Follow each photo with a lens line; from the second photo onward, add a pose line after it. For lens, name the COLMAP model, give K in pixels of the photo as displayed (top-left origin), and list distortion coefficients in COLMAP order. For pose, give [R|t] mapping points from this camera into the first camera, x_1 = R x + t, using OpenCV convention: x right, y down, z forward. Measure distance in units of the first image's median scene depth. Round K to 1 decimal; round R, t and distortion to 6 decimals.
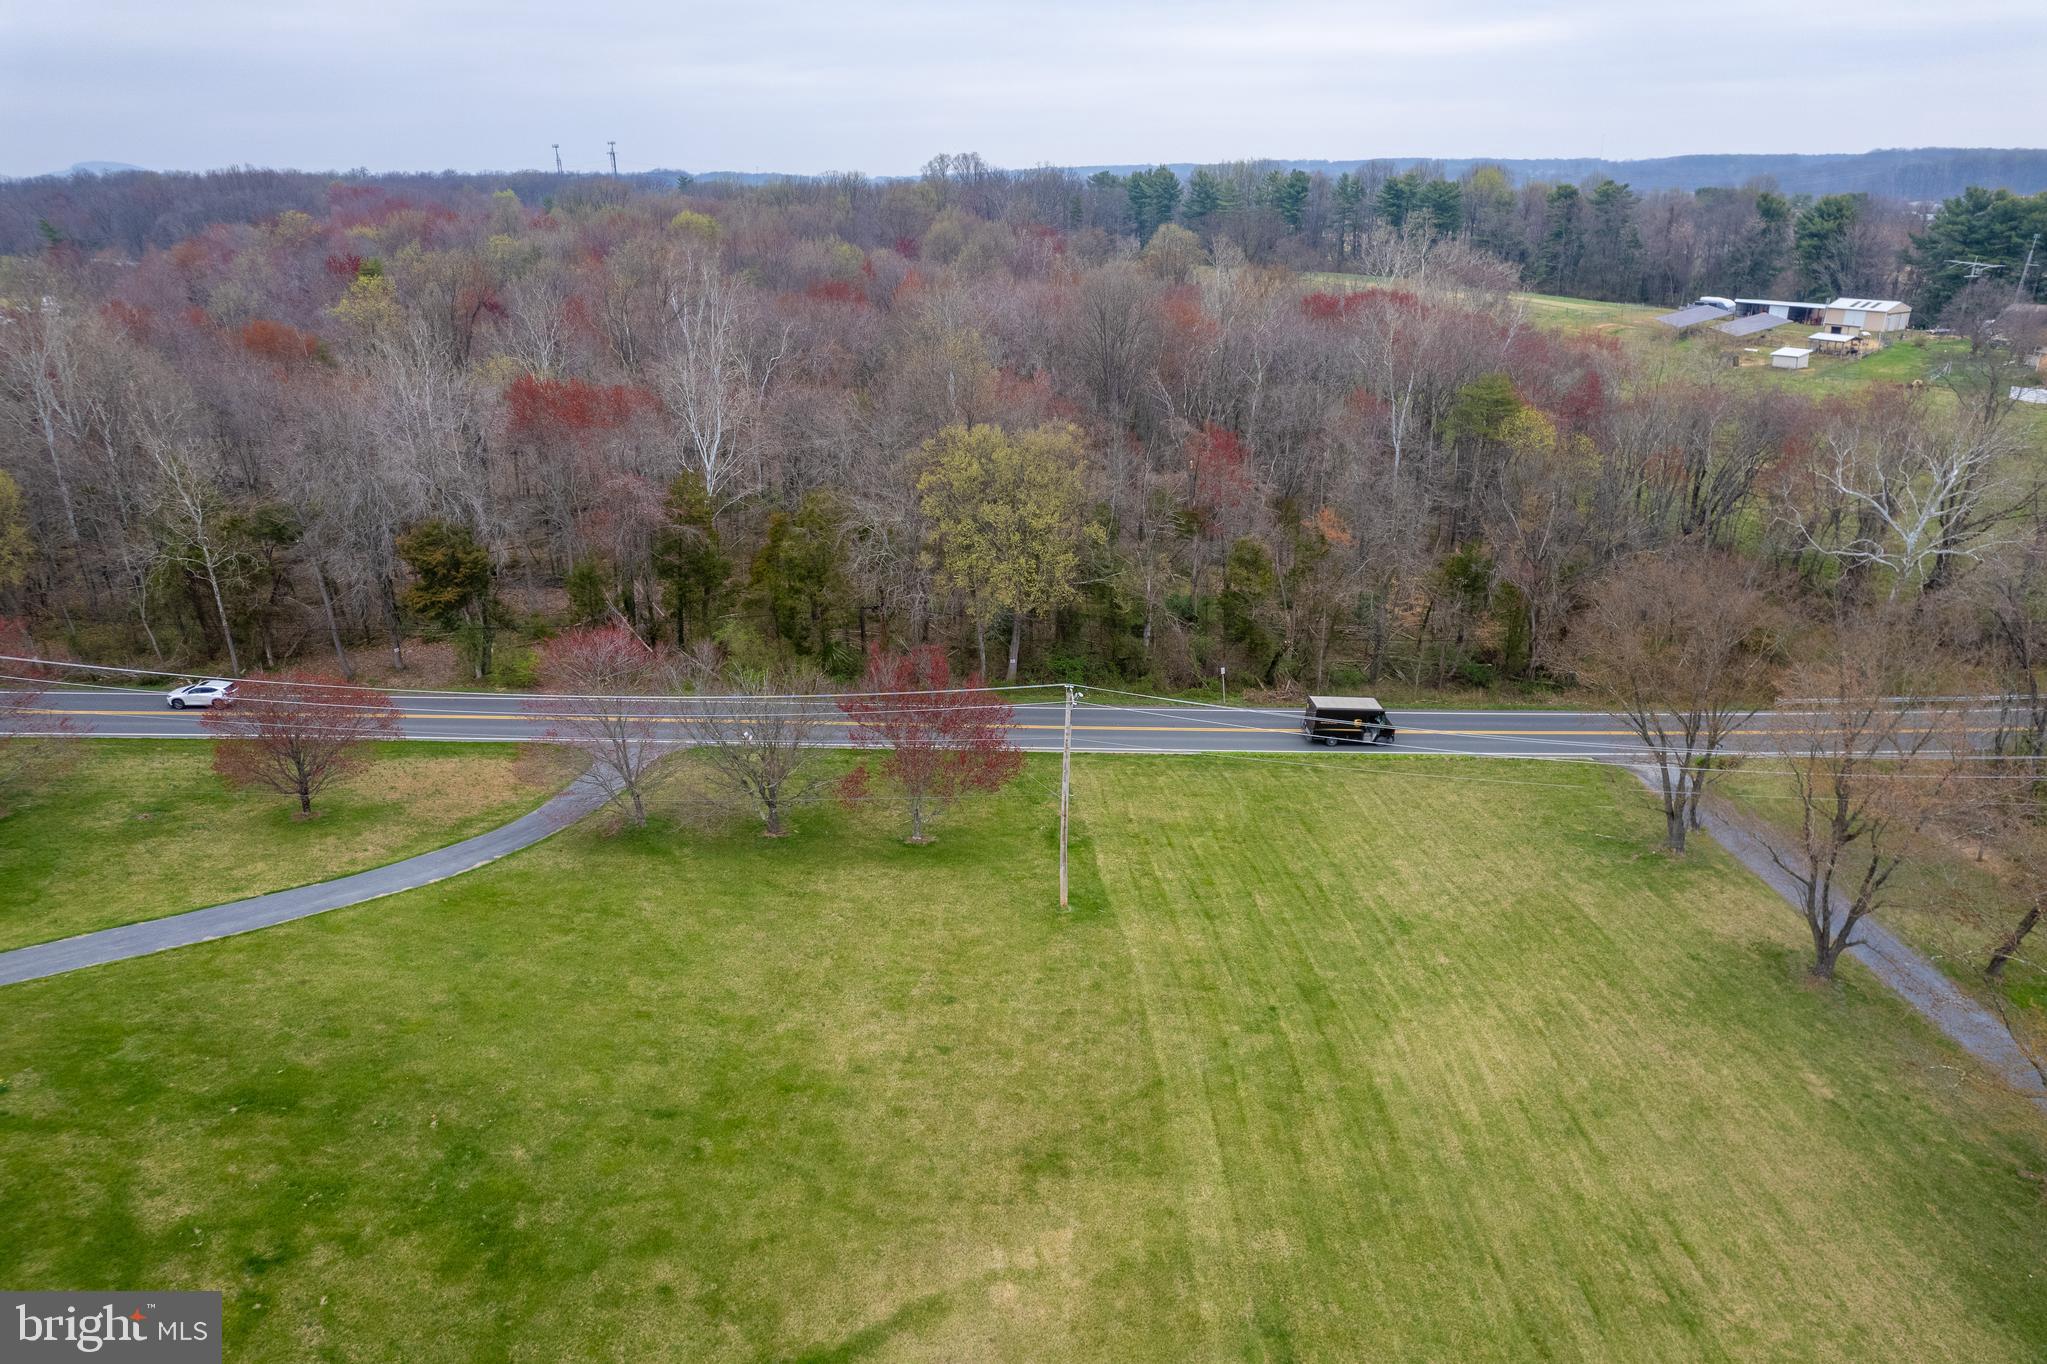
lens RADIAL K [[1328.8, 0, 1032.3], [0, 1328.8, 690.0], [0, 0, 1]] dist [-0.070886, 0.063722]
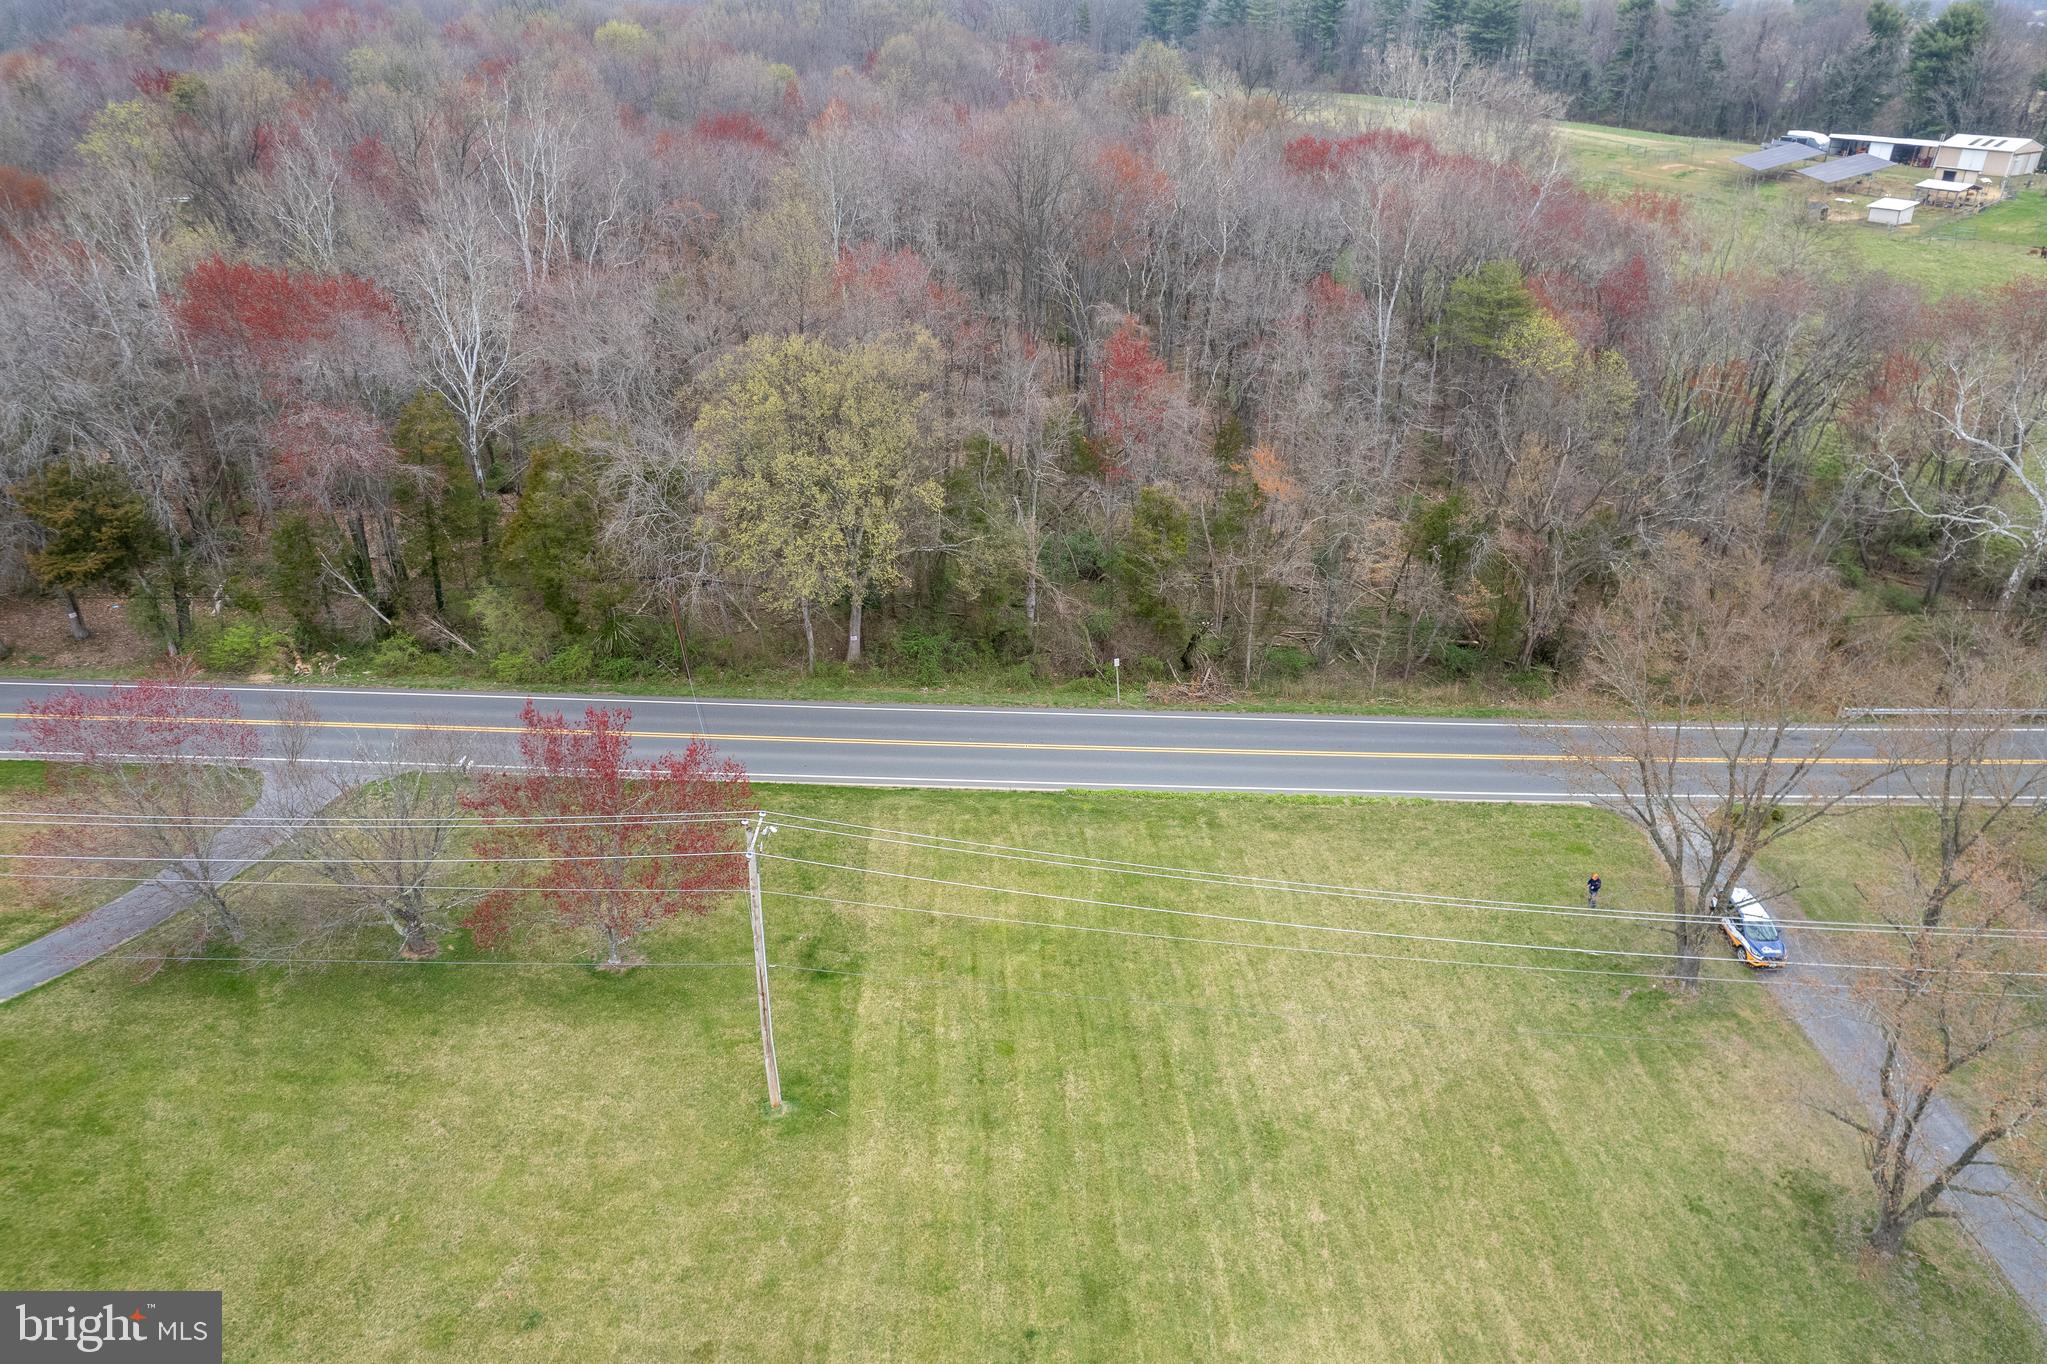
lens RADIAL K [[1328.8, 0, 1029.5], [0, 1328.8, 694.6], [0, 0, 1]] dist [-0.070886, 0.063722]
pose [[0.999426, 0.020717, -0.026814, 0.113020], [-0.017087, 0.991478, 0.129148, -0.094037], [0.029261, -0.128616, 0.991263, 0.229226]]
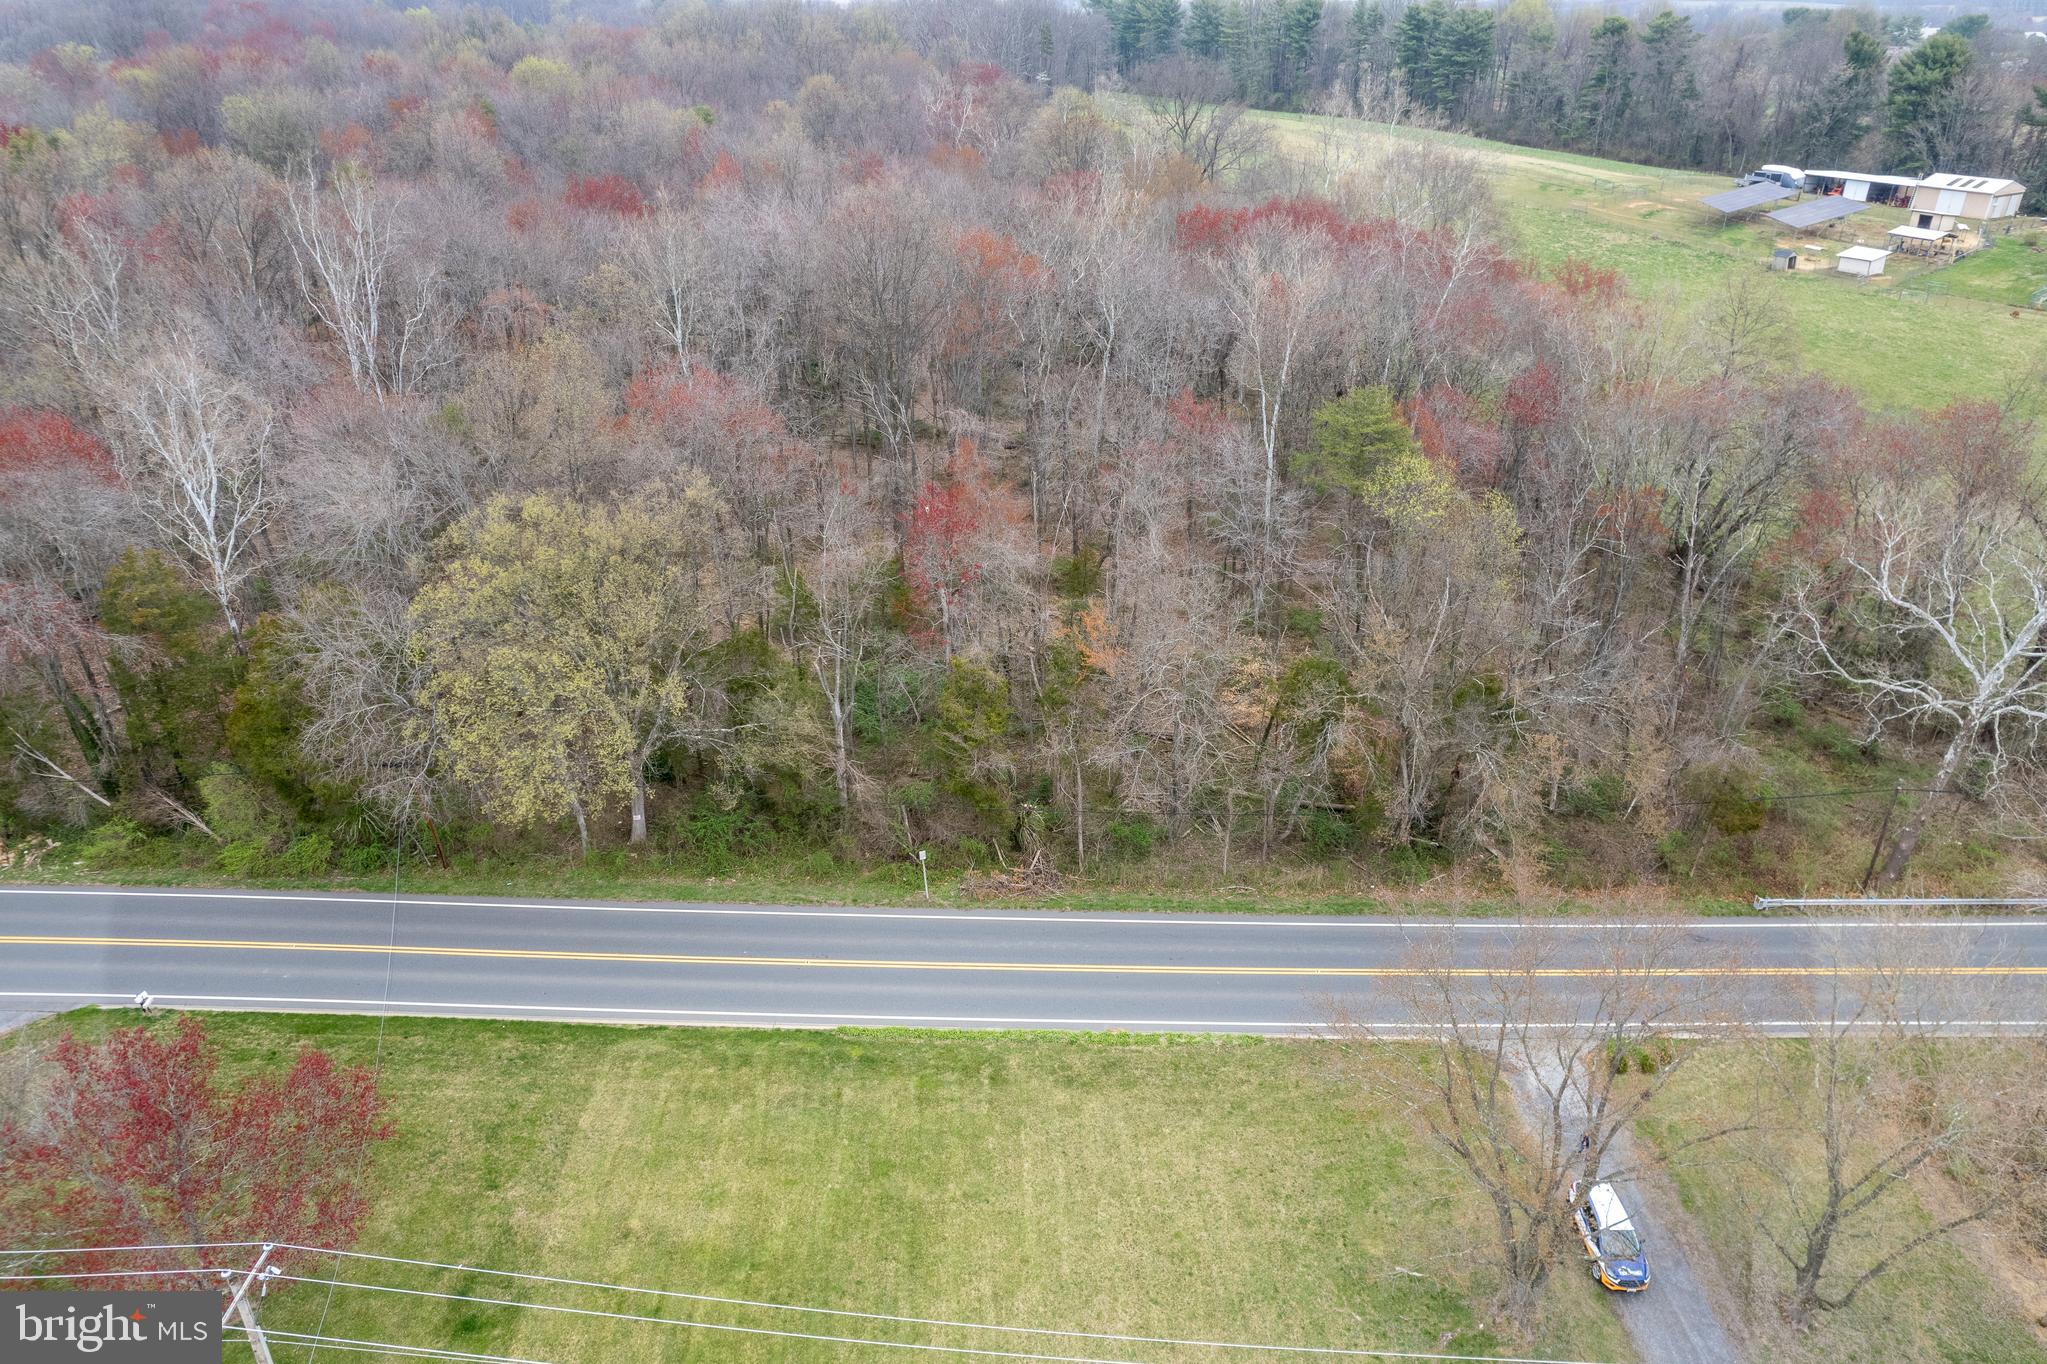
lens RADIAL K [[1328.8, 0, 1029.1], [0, 1328.8, 695.8], [0, 0, 1]] dist [-0.070886, 0.063722]
pose [[0.999352, 0.020541, -0.029563, 0.214692], [-0.016563, 0.991506, 0.129001, -0.182289], [0.031962, -0.128428, 0.991204, 0.337204]]
